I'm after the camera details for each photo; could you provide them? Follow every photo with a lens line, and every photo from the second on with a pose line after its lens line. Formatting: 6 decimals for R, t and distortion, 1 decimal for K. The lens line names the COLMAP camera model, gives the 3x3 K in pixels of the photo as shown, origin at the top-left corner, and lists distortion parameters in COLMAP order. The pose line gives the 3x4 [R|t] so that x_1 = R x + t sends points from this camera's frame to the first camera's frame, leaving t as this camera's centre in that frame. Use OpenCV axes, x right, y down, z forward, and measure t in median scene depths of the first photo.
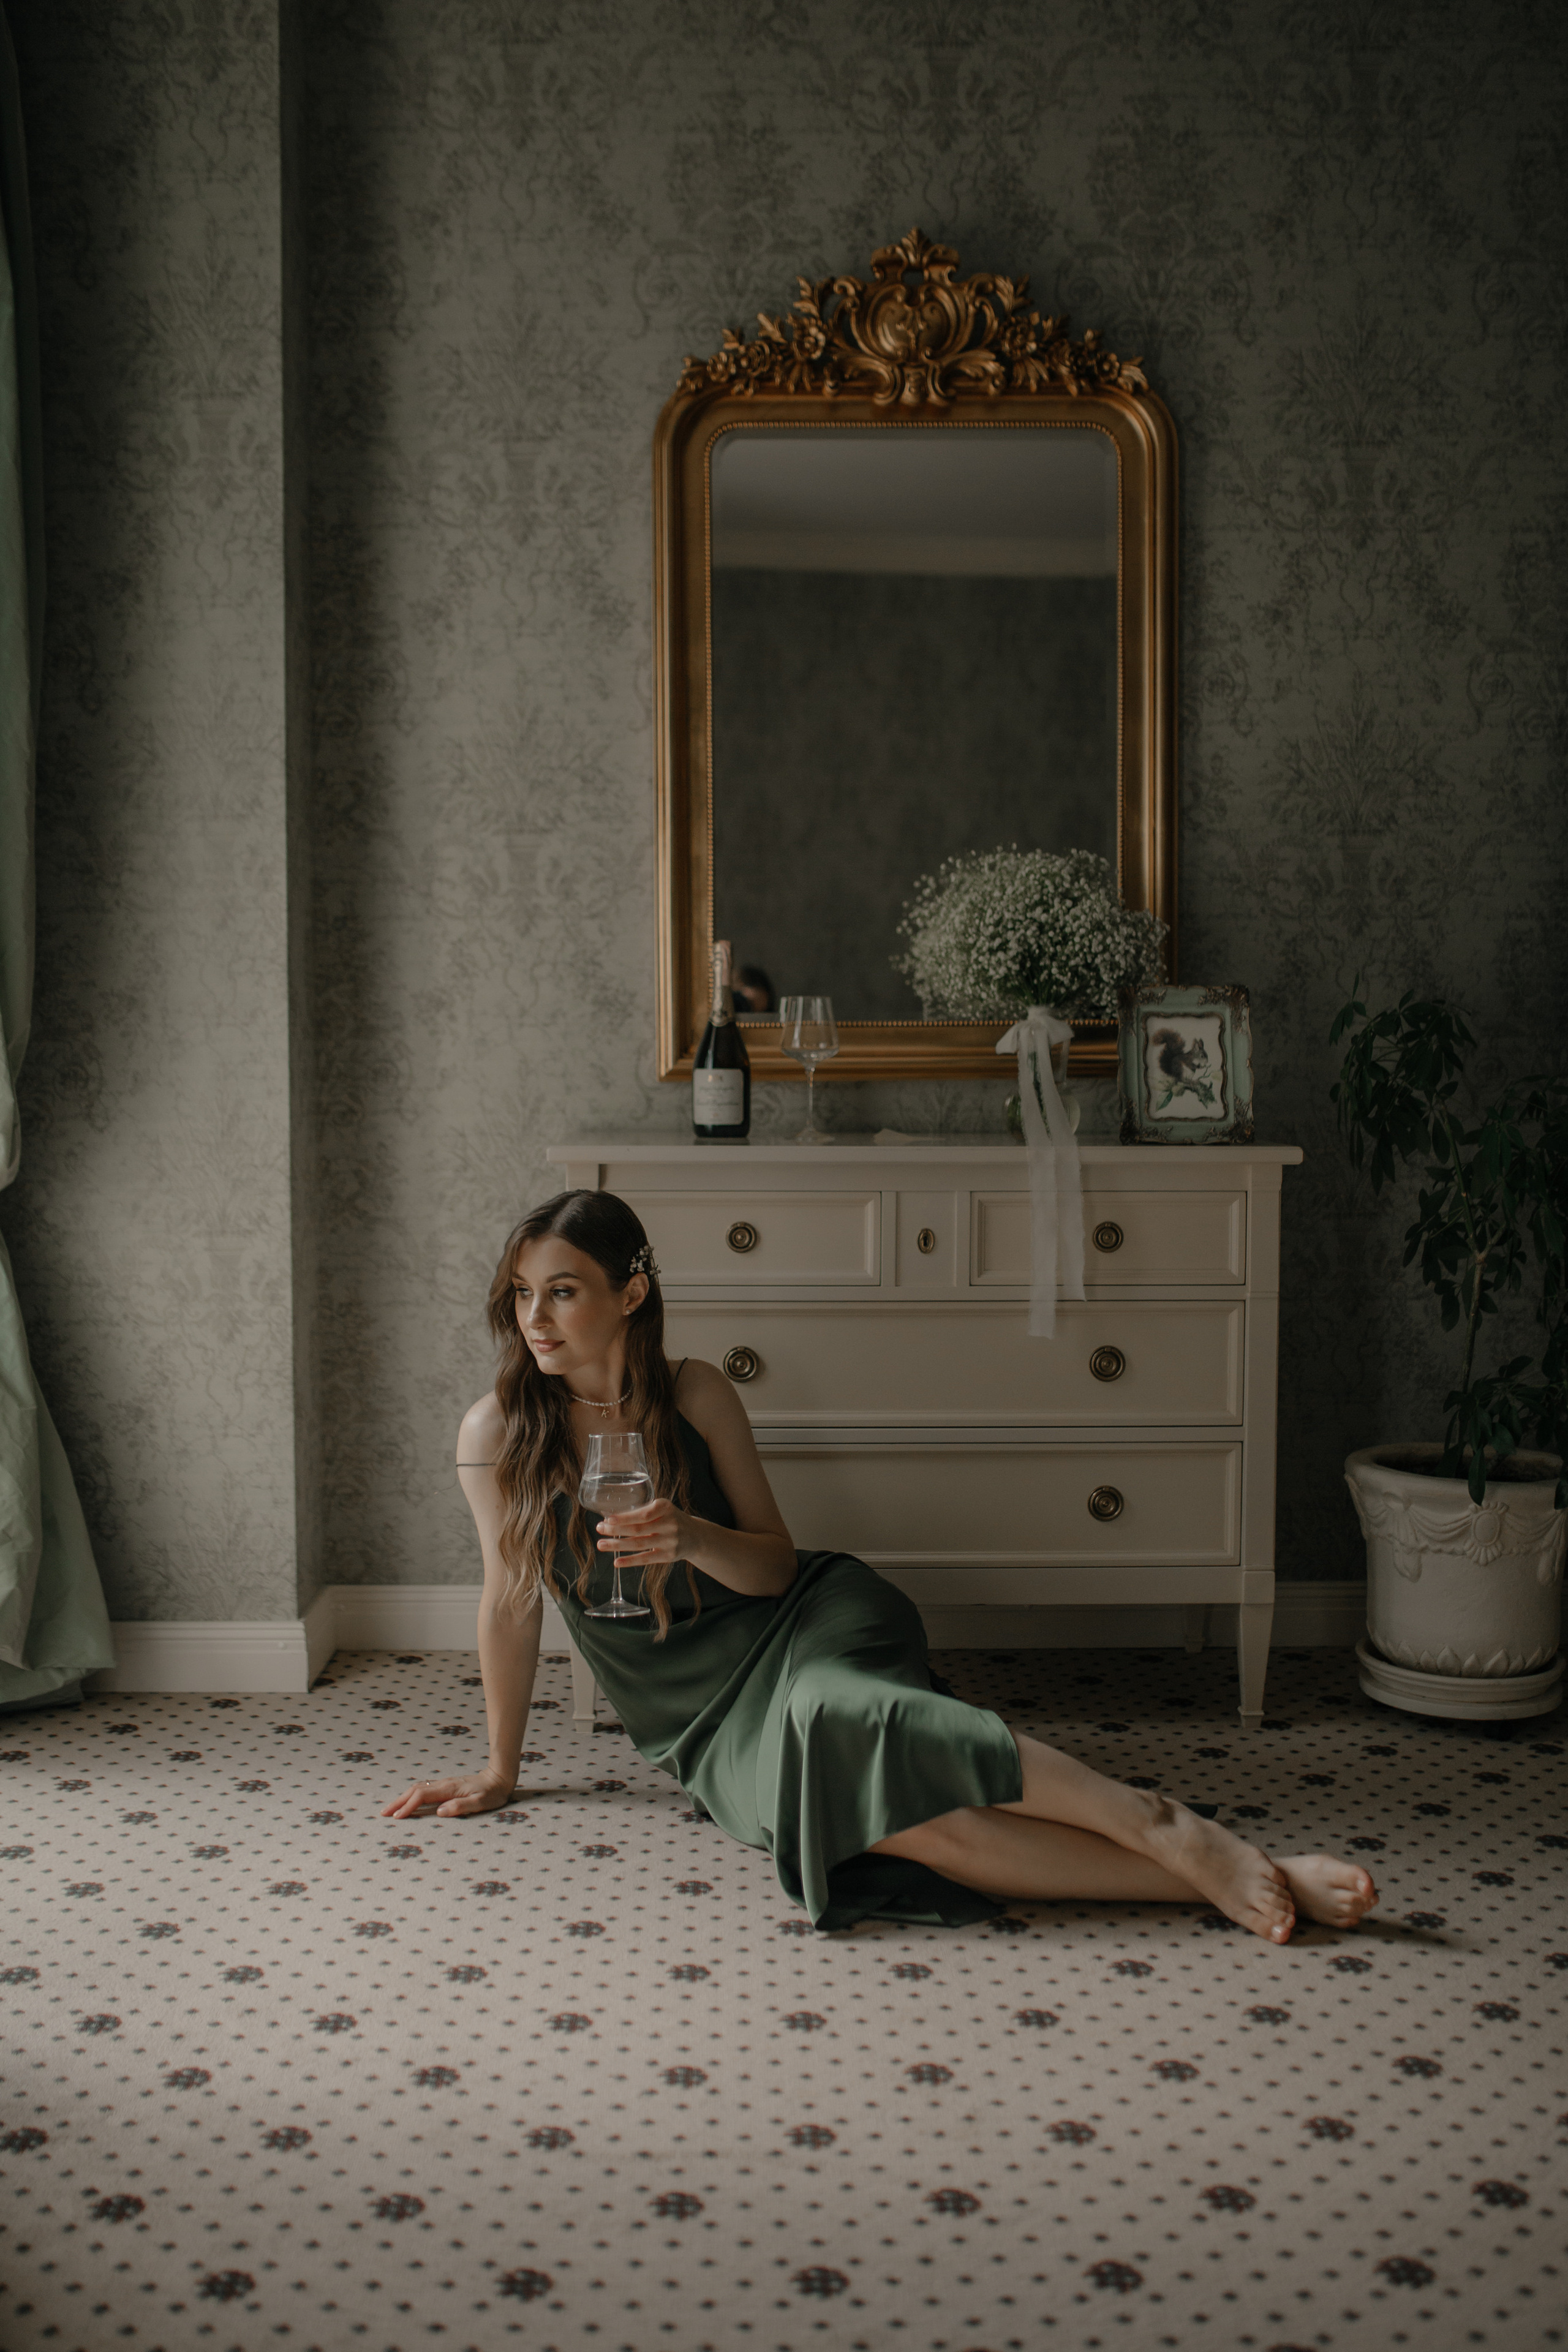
lens RADIAL K [[2291.5, 0, 799.9], [0, 2291.5, 1158.8], [0, 0, 1]] dist [-0.048659, 0.000000]
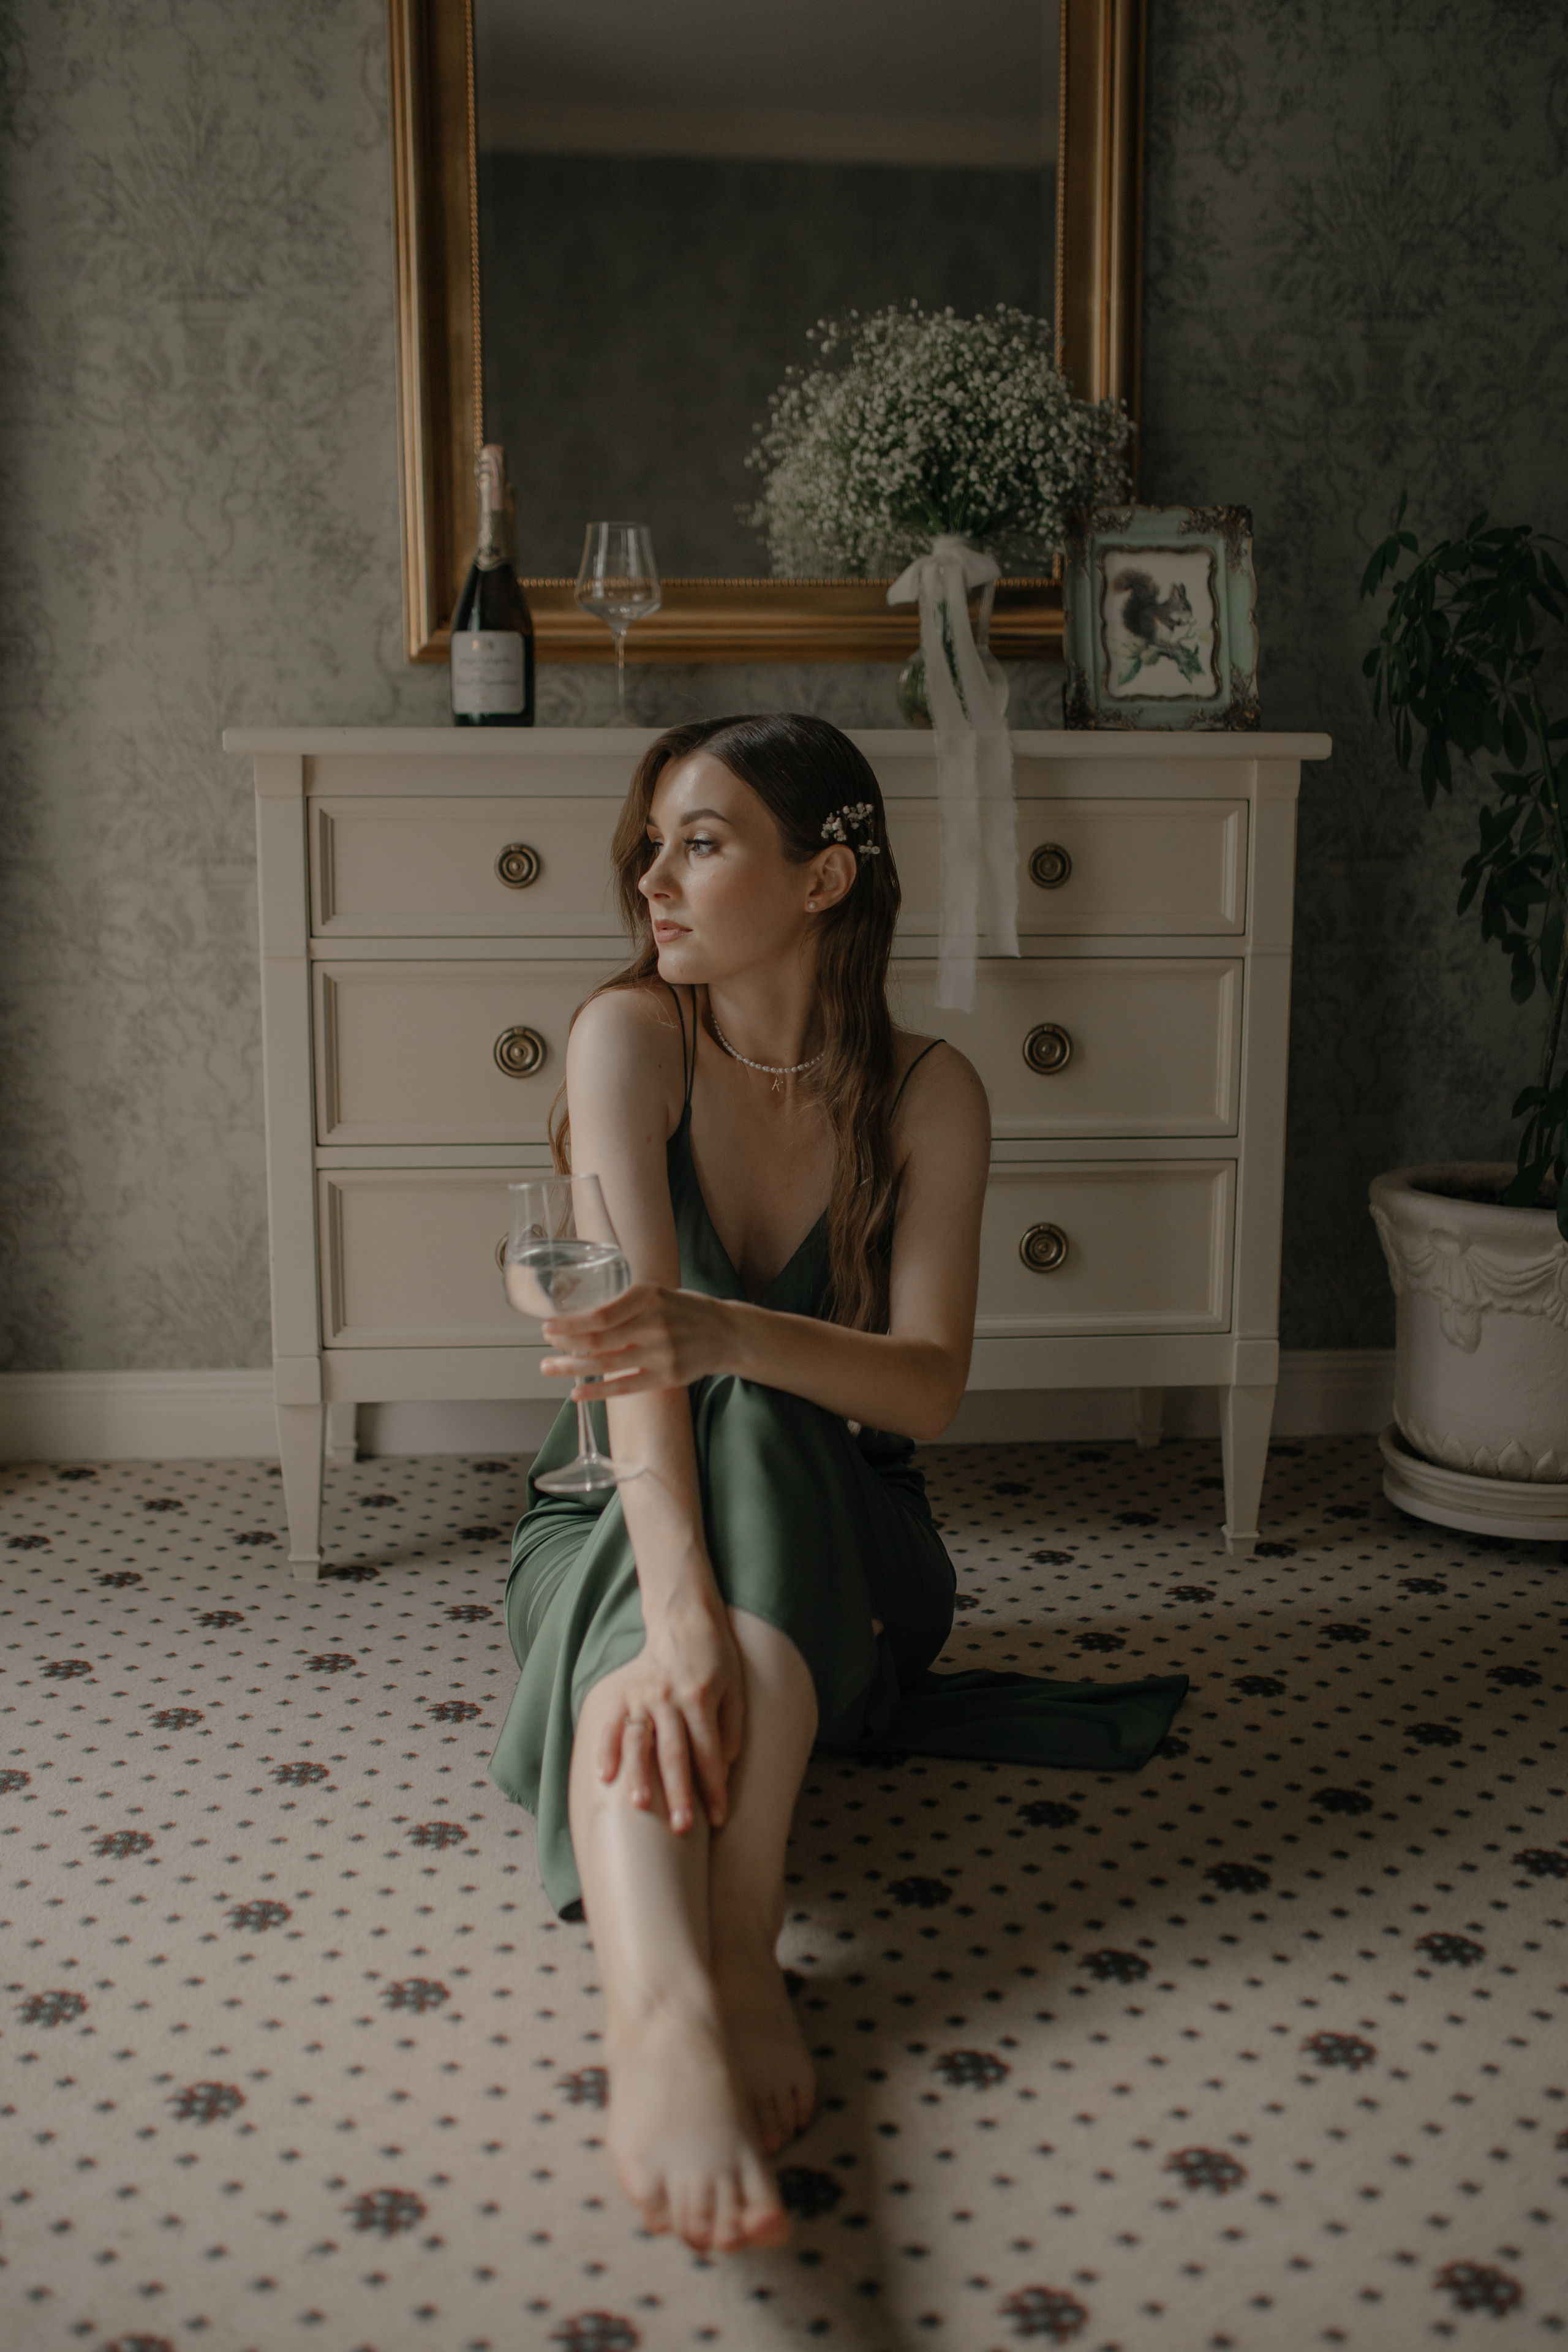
lens RADIAL K [[2291.5, 0, 781.3], [0, 2291.5, 1185.1], [0, 0, 1]] dist [-0.048659, 0.000000]
pose [[0.998592, -0.009856, 0.052133, 0.015721], [0.003743, 0.993232, 0.116087, 0.047554], [-0.052924, -0.115728, 0.991870, 0.295846]]
